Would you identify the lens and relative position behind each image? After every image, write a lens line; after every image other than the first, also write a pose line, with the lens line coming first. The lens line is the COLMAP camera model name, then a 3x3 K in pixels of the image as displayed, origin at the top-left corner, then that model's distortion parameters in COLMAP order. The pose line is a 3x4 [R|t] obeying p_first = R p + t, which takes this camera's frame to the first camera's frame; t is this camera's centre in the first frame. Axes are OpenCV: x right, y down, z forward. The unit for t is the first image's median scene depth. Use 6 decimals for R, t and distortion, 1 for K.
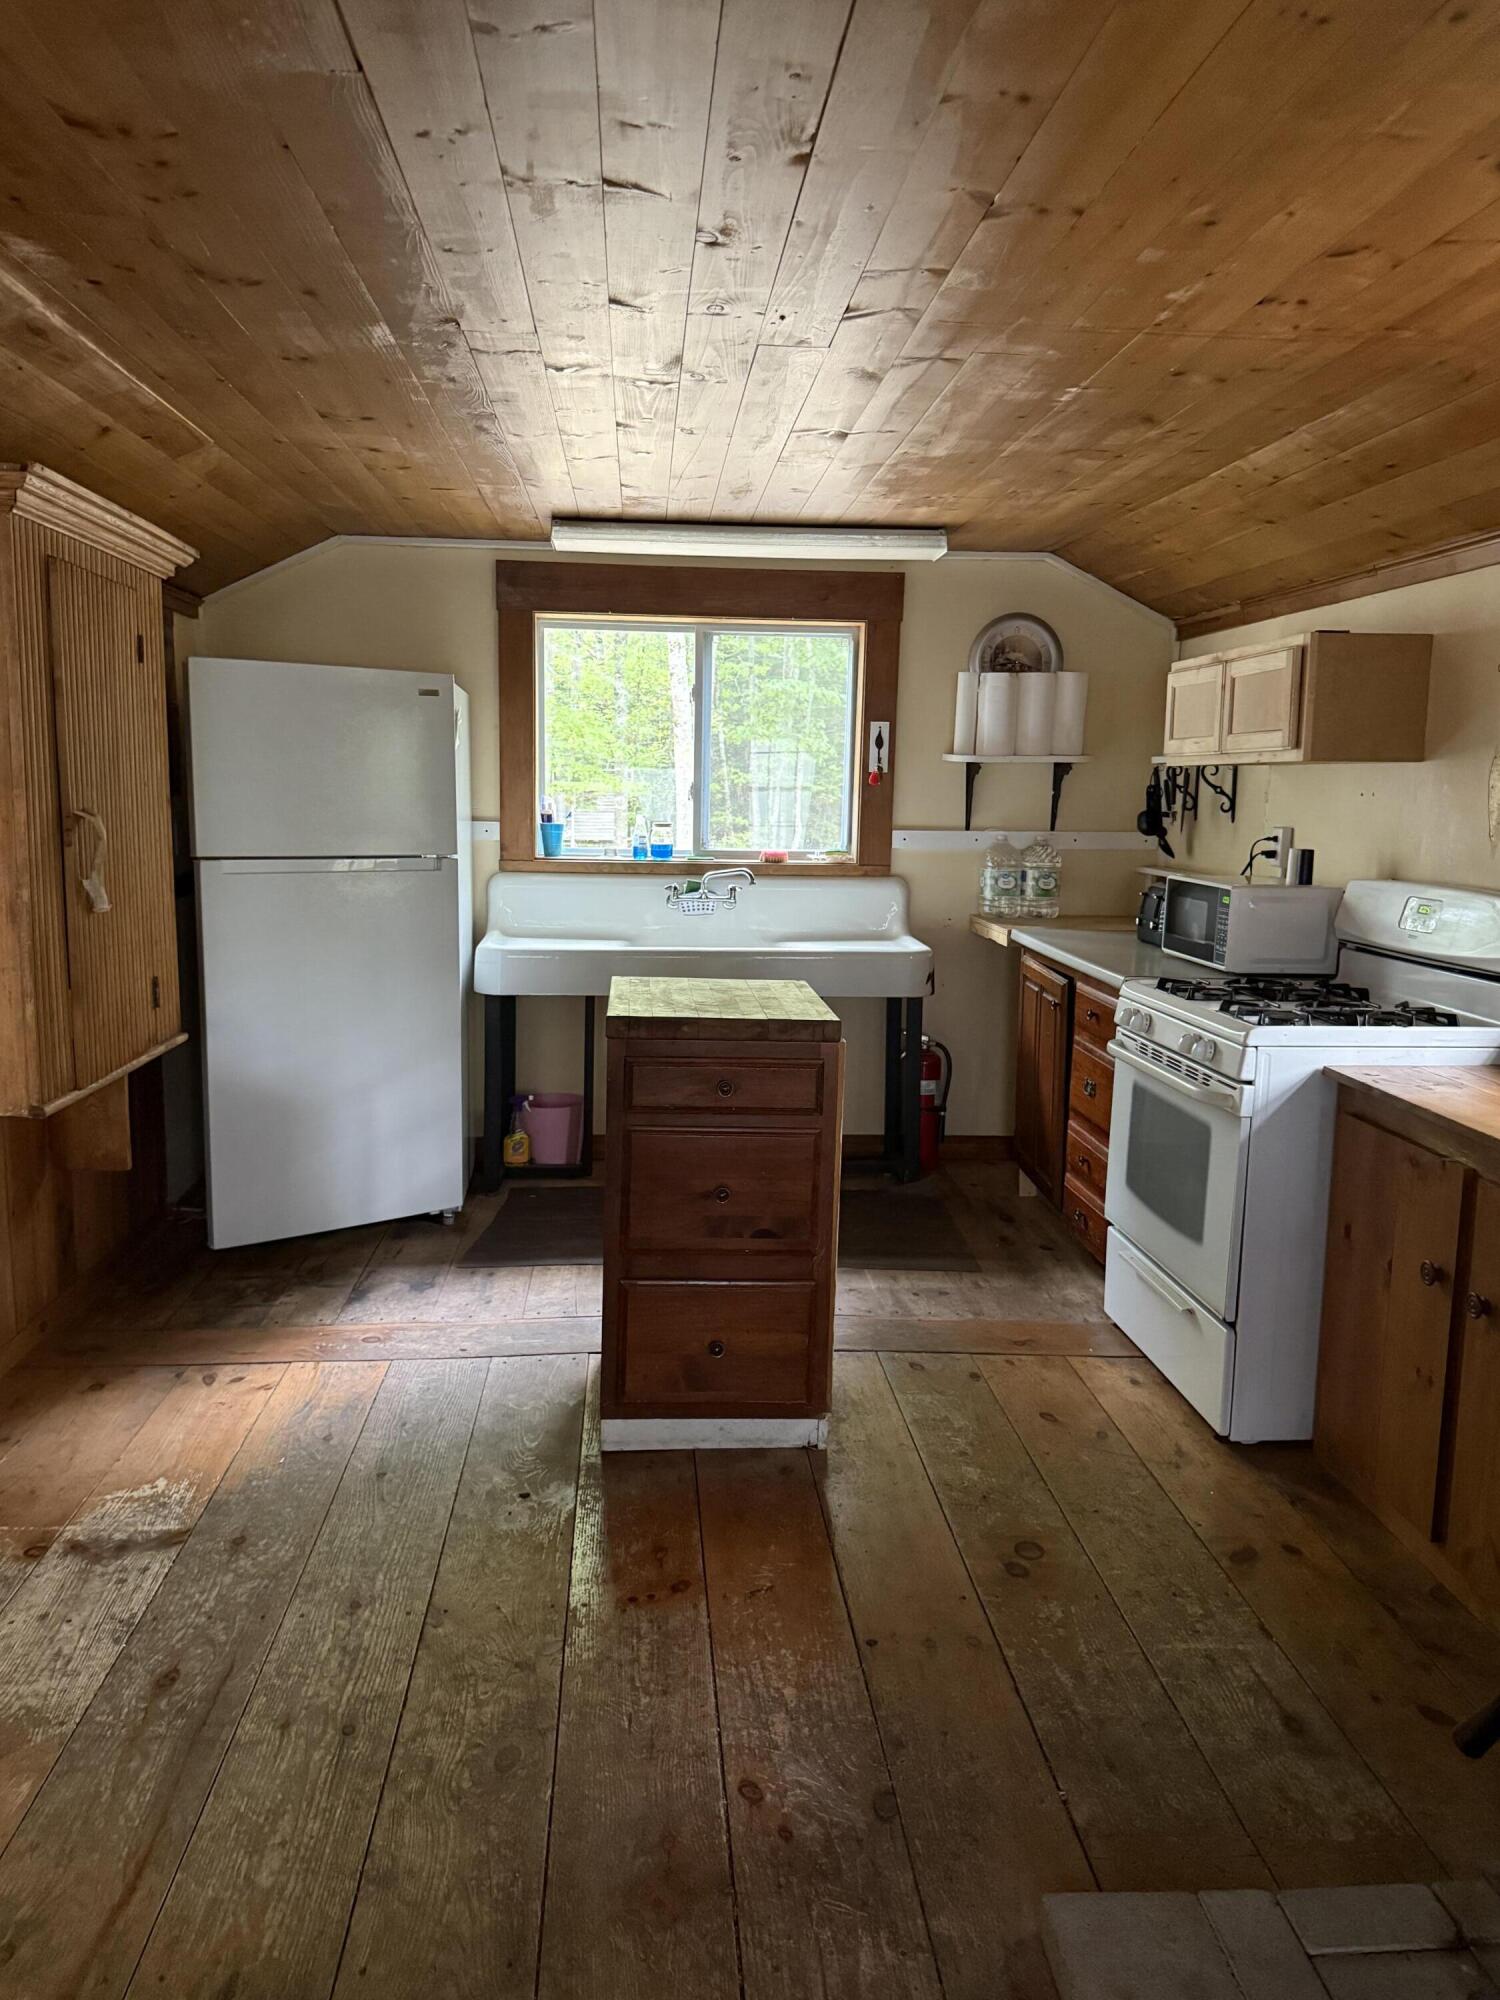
lens RADIAL K [[1458.7, 0, 744.4], [0, 1458.7, 1002.6], [0, 0, 1]] dist [0.059474, -0.046326]
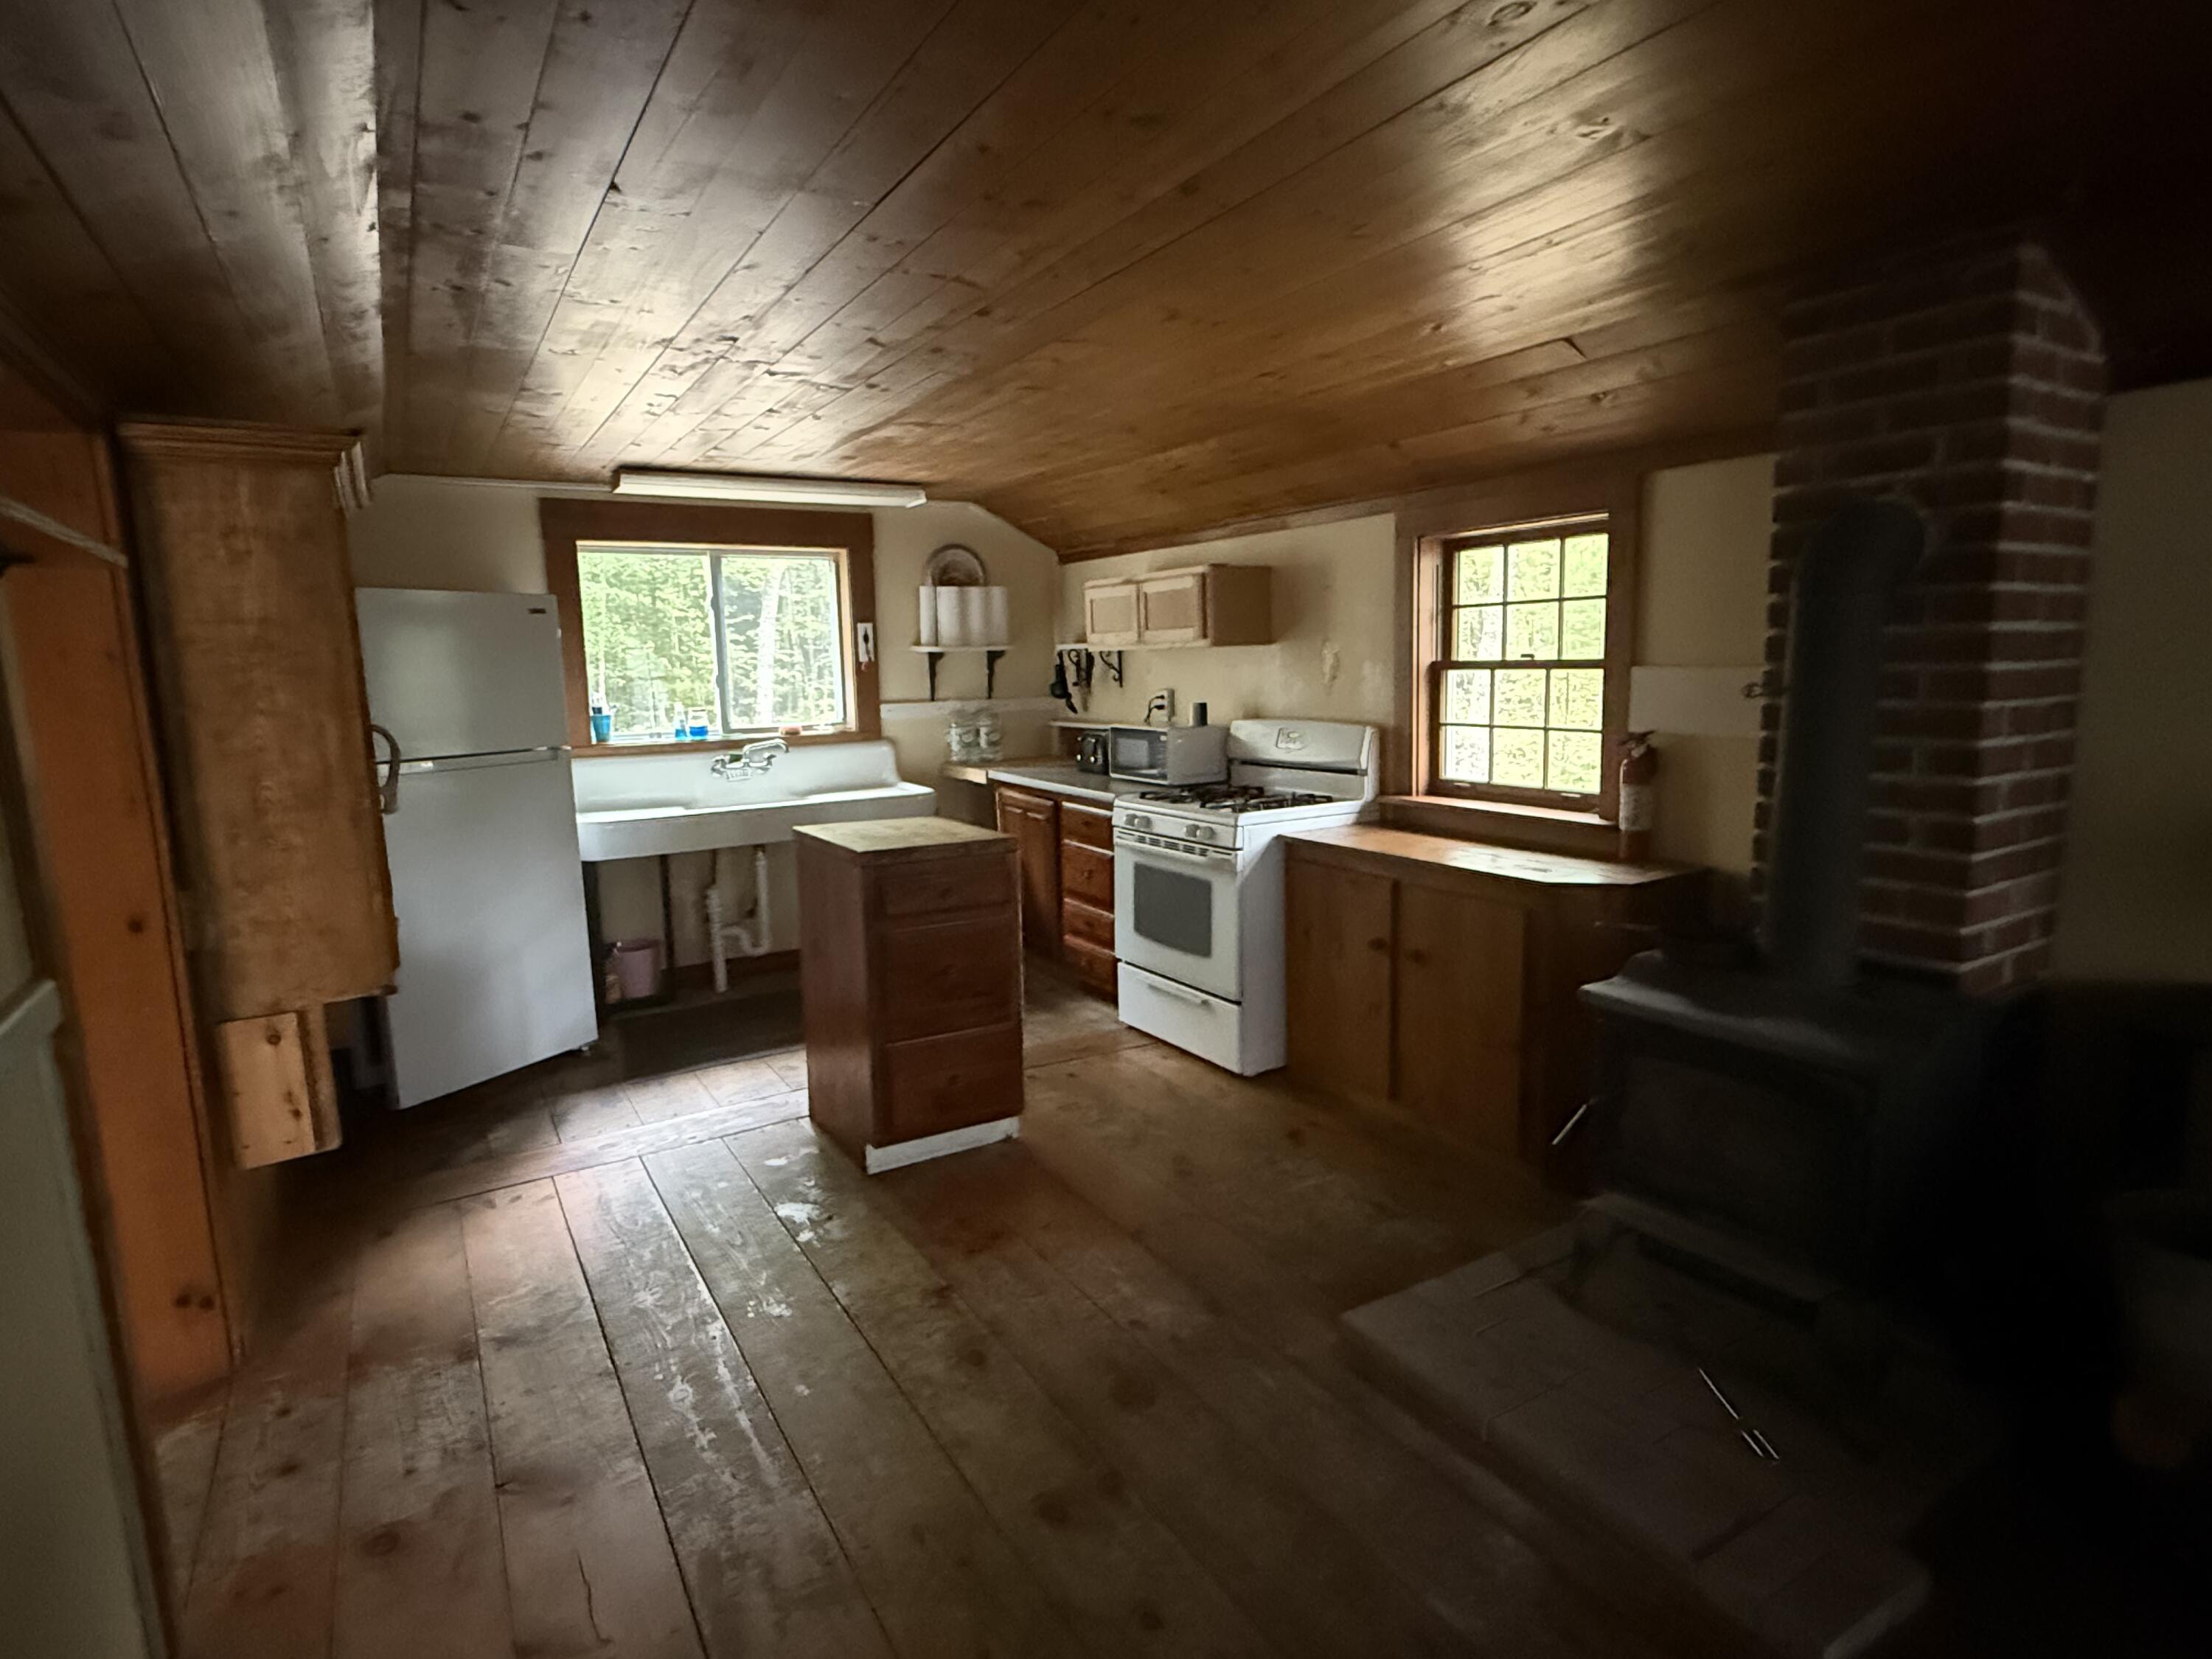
lens RADIAL K [[1165.4, 0, 1103.5], [0, 1165.4, 825.4], [0, 0, 1]] dist [0.018559, 0.000172]
pose [[0.889130, -0.102028, 0.446137, -0.264410], [0.105861, 0.994246, 0.016400, -0.005998], [-0.445243, 0.032646, 0.894814, -0.049488]]
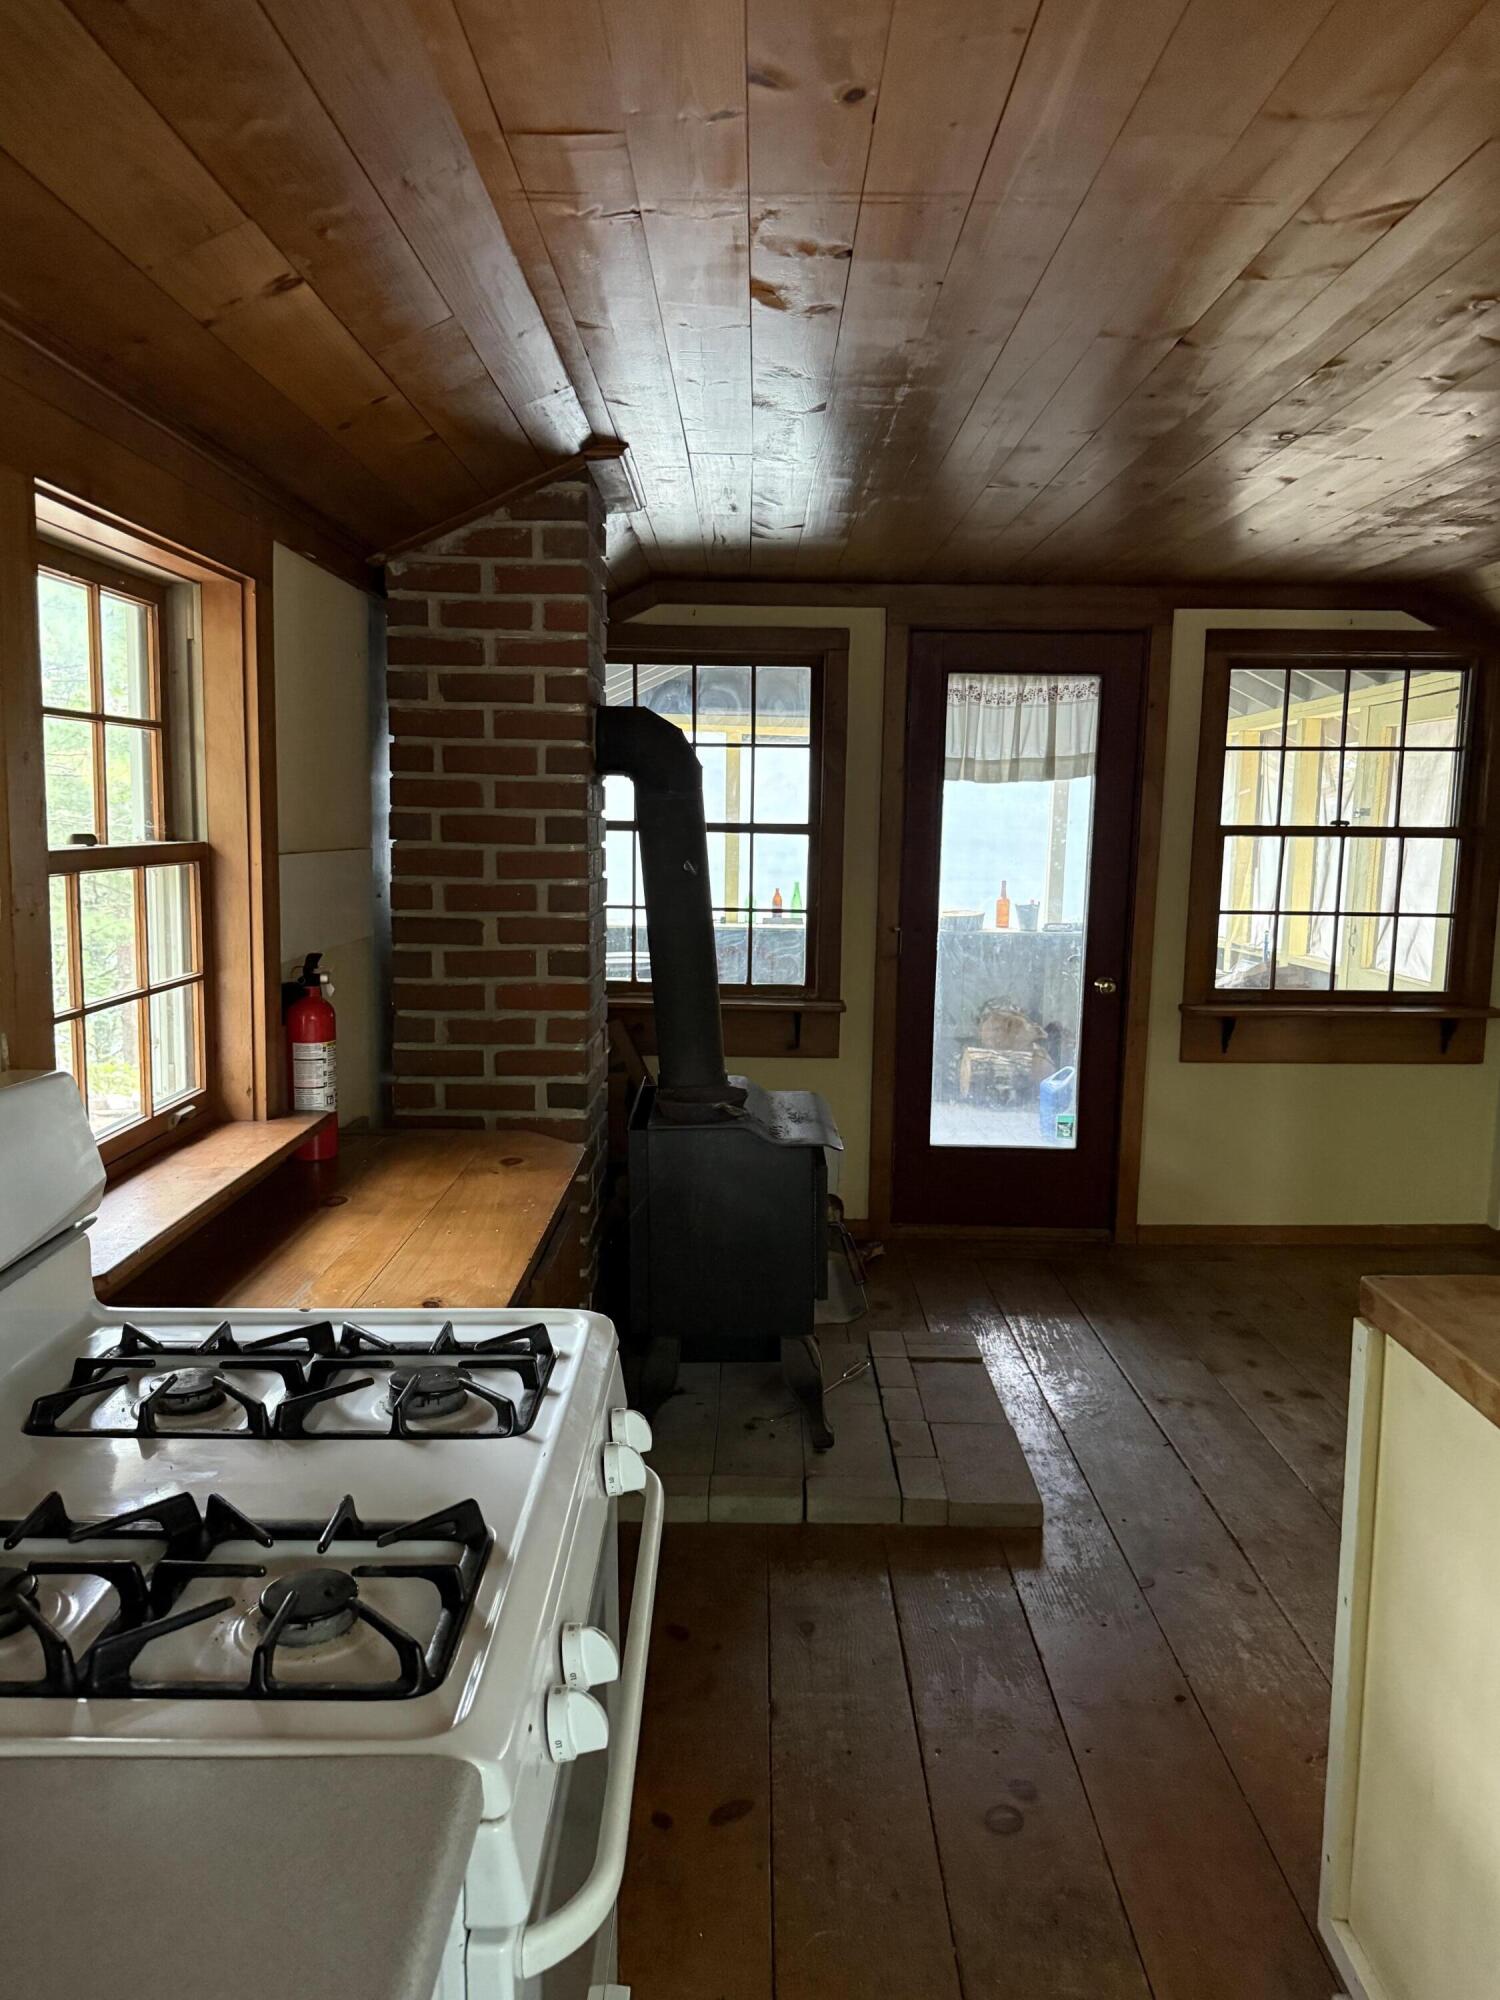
lens RADIAL K [[1458.7, 0, 754.7], [0, 1458.7, 999.3], [0, 0, 1]] dist [0.059474, -0.046326]
pose [[-0.996915, -0.039426, 0.067867, 0.194327], [-0.019070, 0.960442, 0.277825, -0.180615], [-0.076136, 0.275674, -0.958231, 1.104235]]
